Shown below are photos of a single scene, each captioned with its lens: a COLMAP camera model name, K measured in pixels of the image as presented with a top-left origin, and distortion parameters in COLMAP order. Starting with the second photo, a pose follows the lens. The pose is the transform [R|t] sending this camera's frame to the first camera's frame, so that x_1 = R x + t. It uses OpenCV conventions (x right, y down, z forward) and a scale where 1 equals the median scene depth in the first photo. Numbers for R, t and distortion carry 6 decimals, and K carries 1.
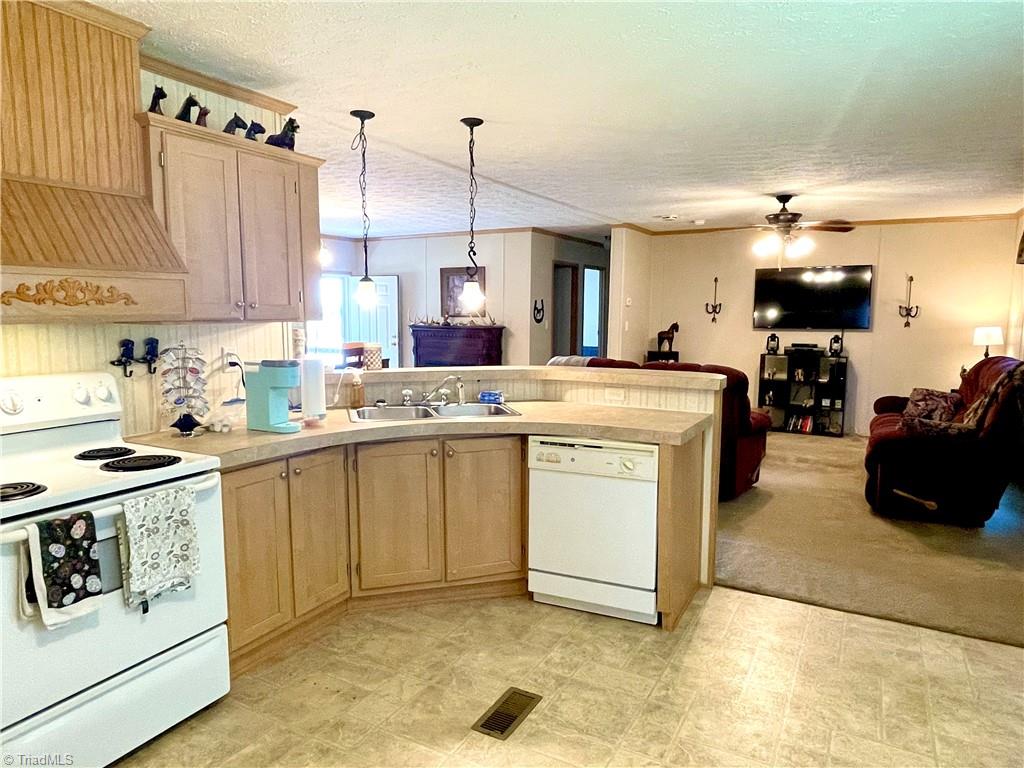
lens RADIAL K [[660.5, 0, 512.0], [0, 660.5, 384.0], [0, 0, 1]] dist [-0.001917, -0.004361]
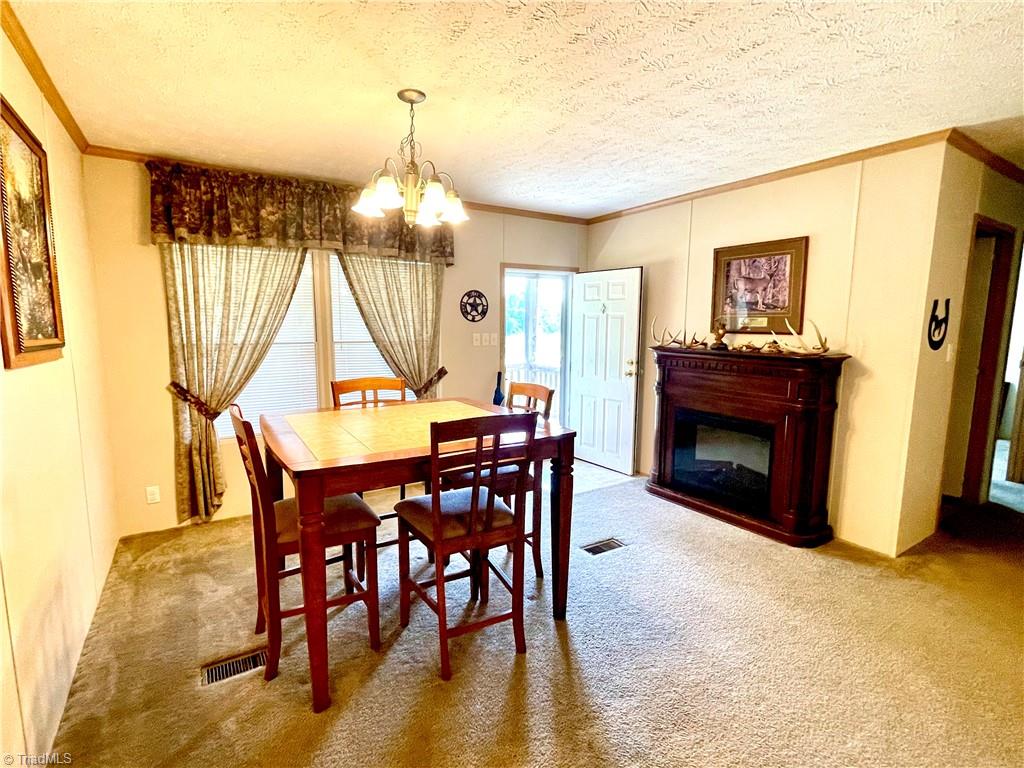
lens RADIAL K [[487.0, 0, 512.0], [0, 487.0, 384.0], [0, 0, 1]] dist [0.002139, 0.000248]
pose [[0.883612, 0.061993, -0.464098, -0.140275], [-0.056852, 0.998068, 0.025077, -0.135146], [0.464756, 0.004227, 0.885429, 1.258691]]
